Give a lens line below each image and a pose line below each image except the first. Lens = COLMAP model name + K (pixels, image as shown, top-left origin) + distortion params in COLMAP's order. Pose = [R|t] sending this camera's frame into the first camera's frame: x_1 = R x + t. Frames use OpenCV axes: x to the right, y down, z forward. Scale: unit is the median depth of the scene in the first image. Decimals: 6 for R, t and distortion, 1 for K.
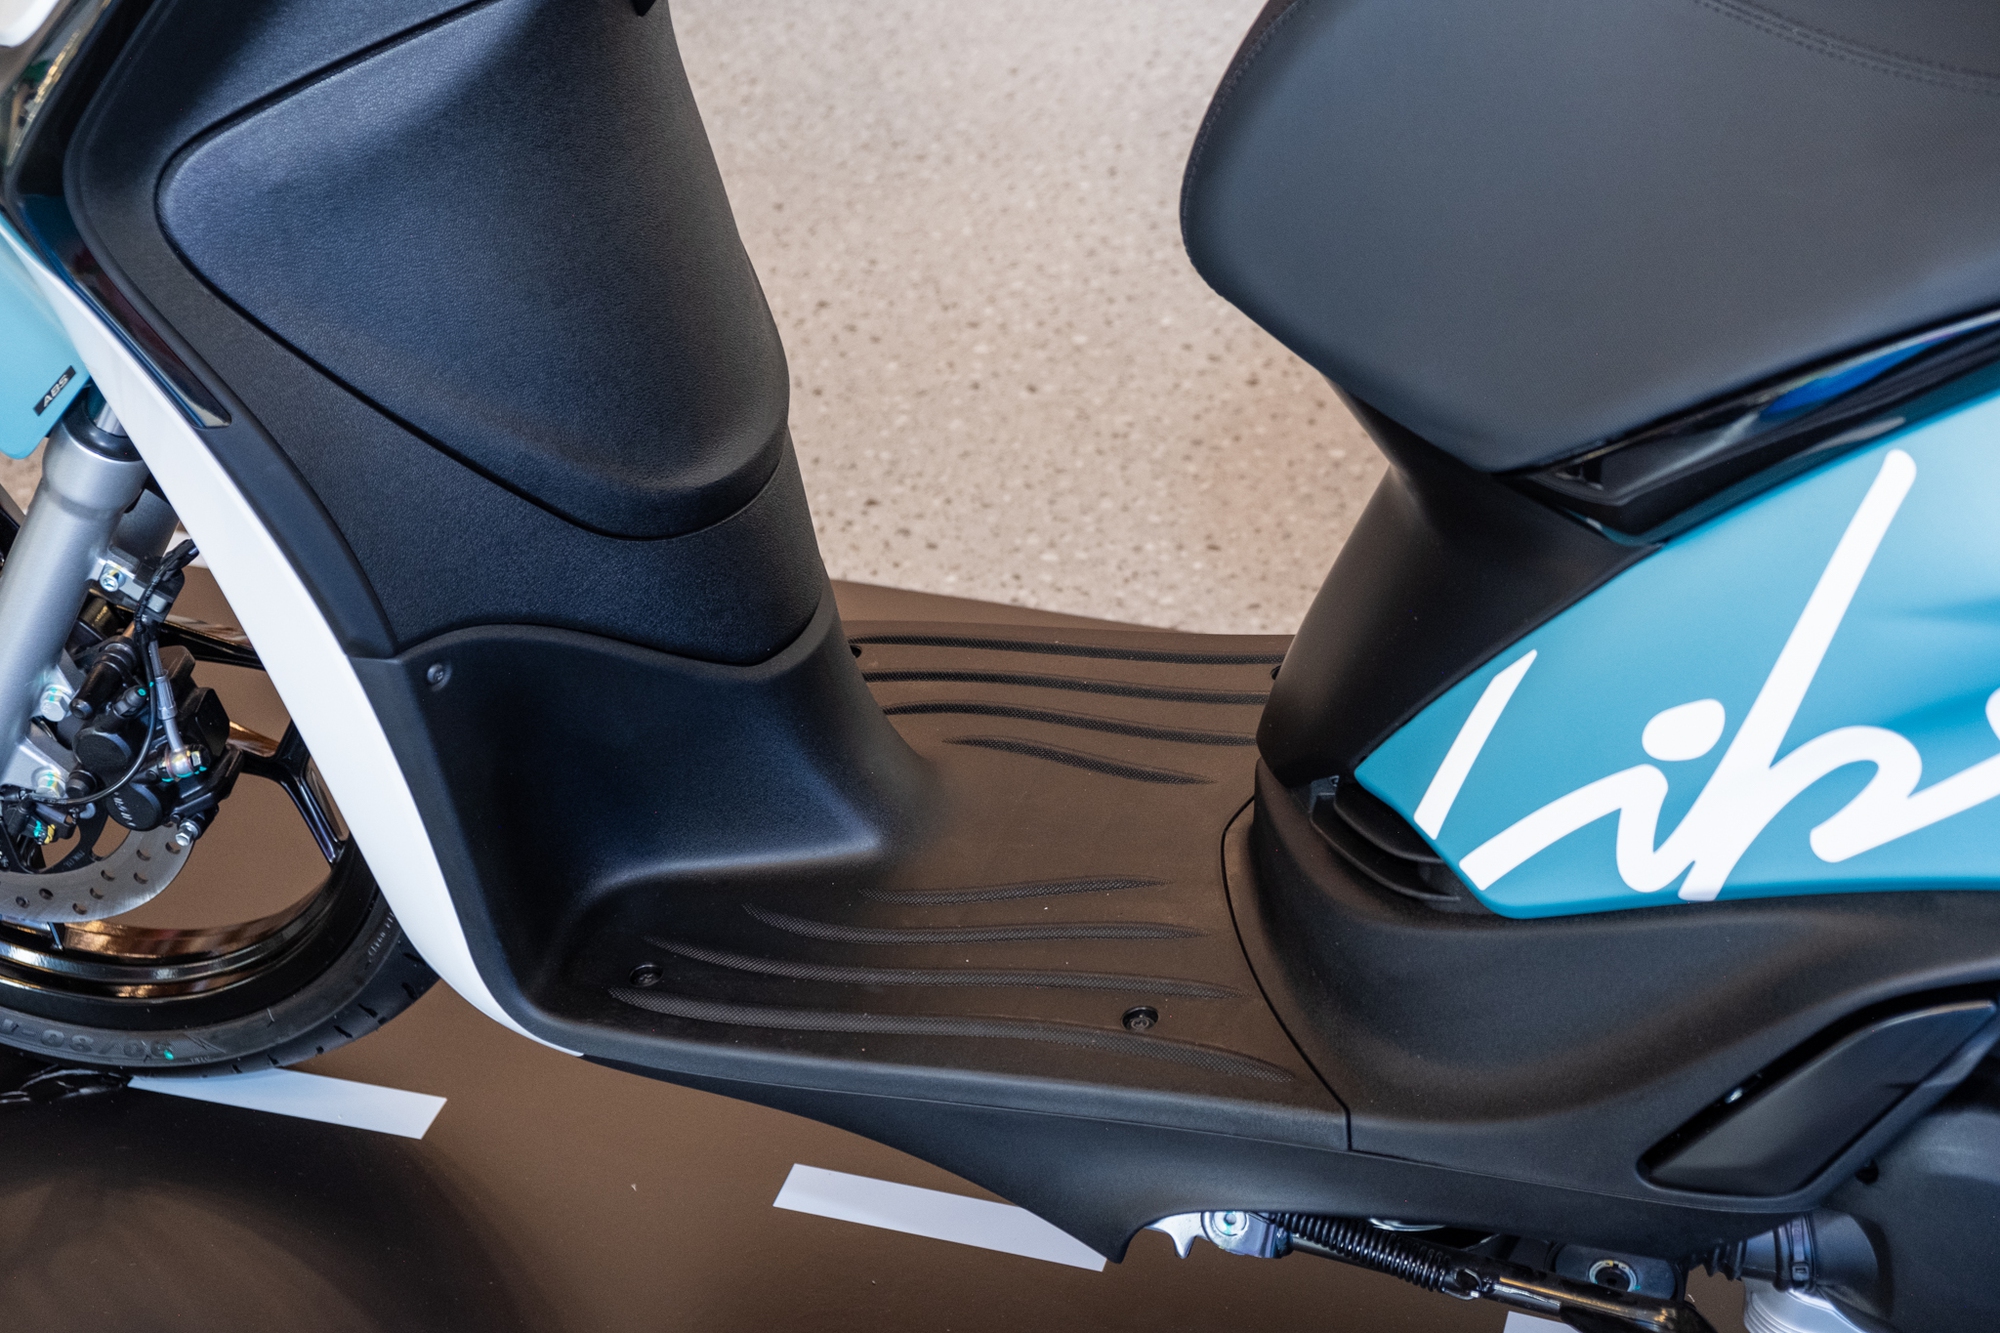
lens RADIAL K [[3122.5, 0, 998.7], [0, 3122.5, 664.6], [0, 0, 1]] dist [0.038641, 0.000000]
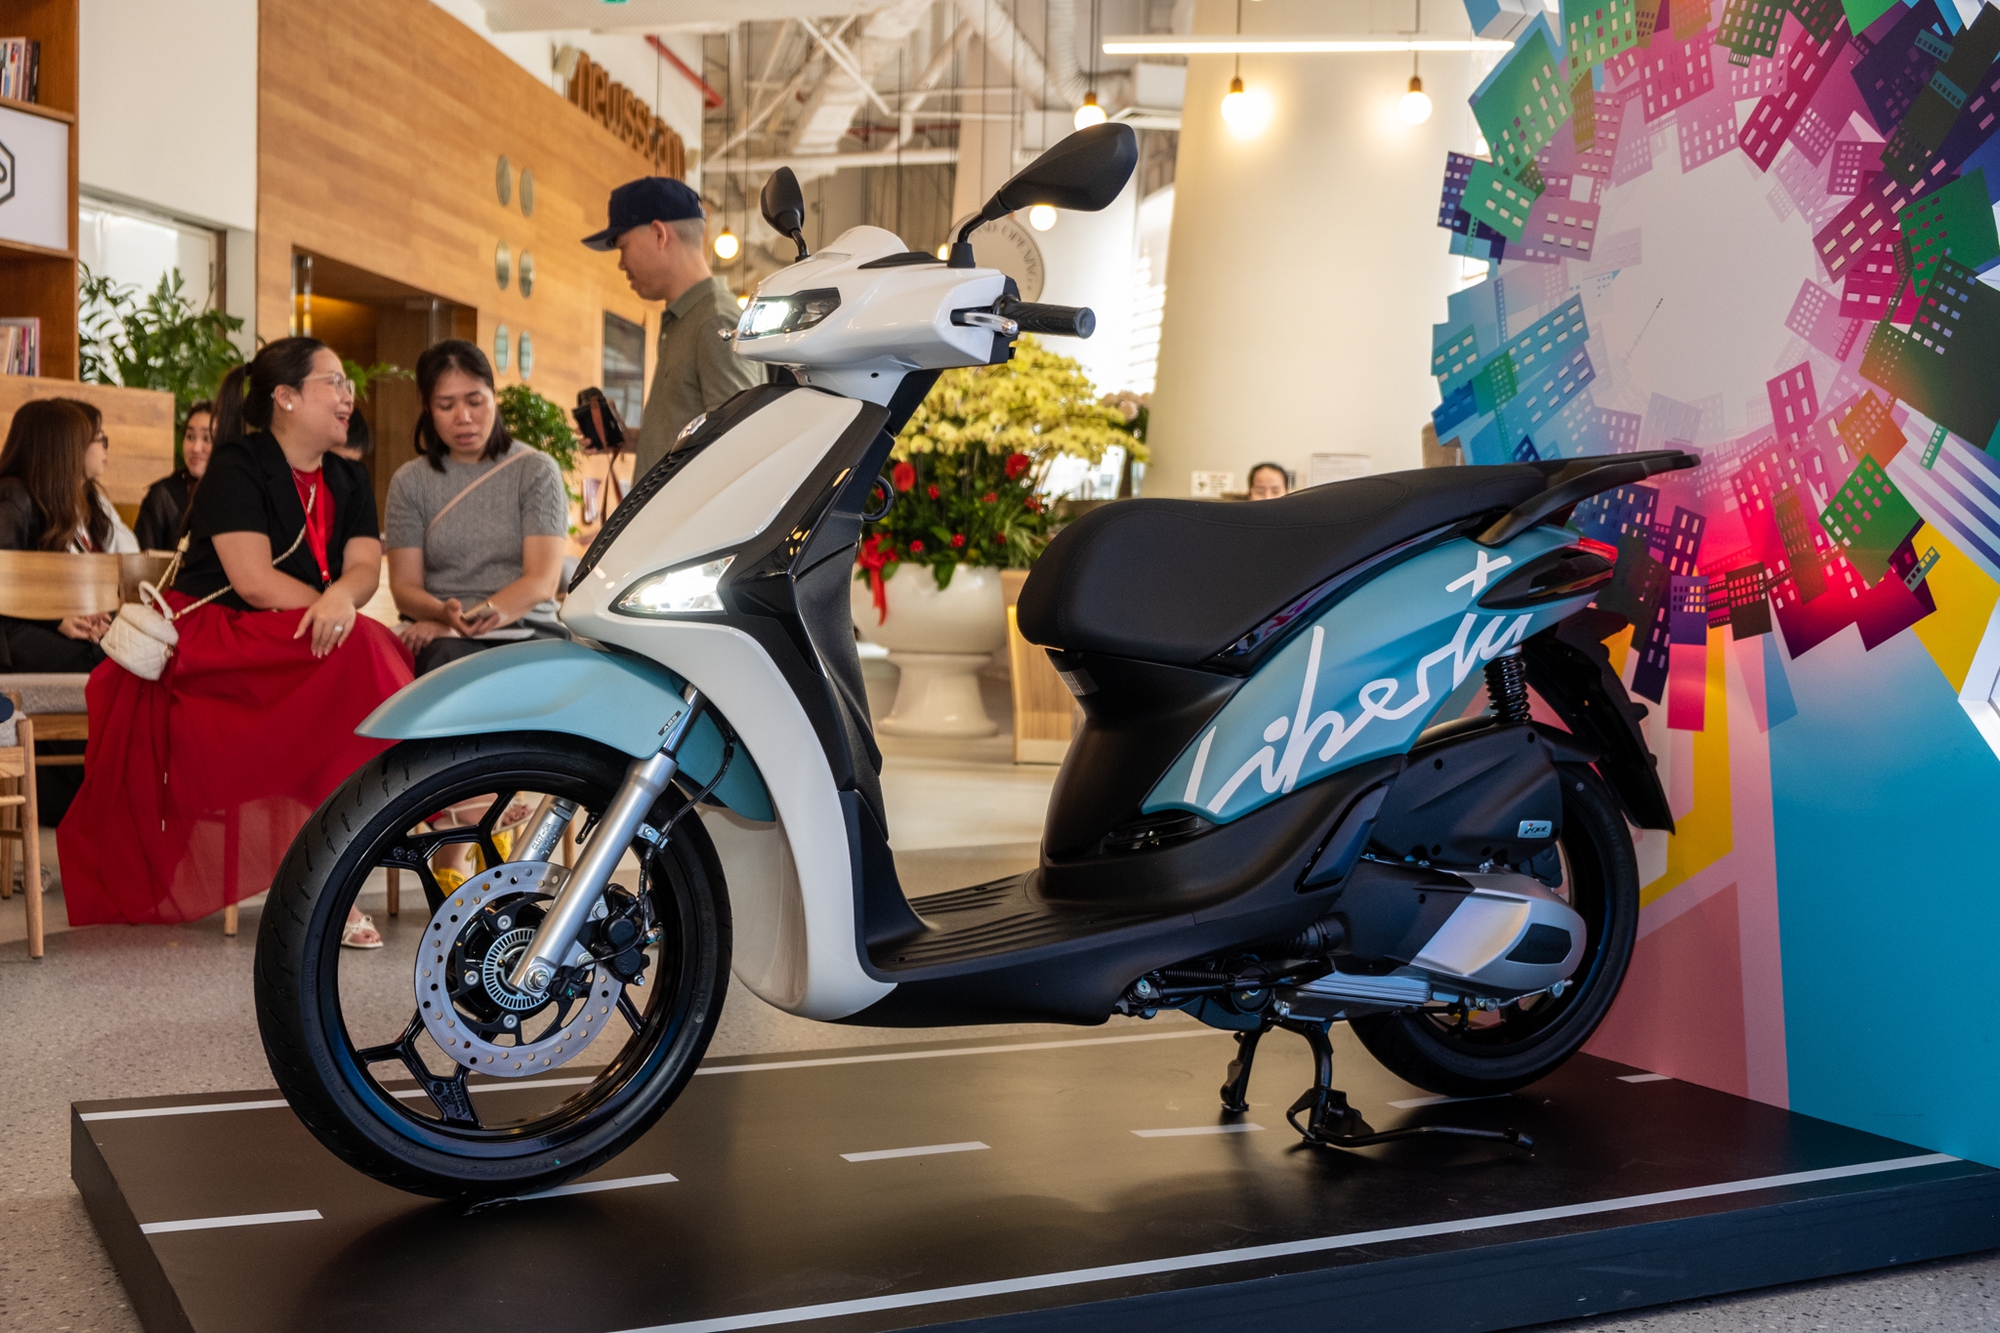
lens RADIAL K [[2377.1, 0, 976.3], [0, 2377.1, 623.2], [0, 0, 1]] dist [-0.023833, 0.000000]
pose [[0.750578, -0.005050, 0.660763, -1.540622], [0.333200, 0.866425, -0.371868, 0.696415], [-0.570623, 0.499282, 0.652002, -0.420427]]
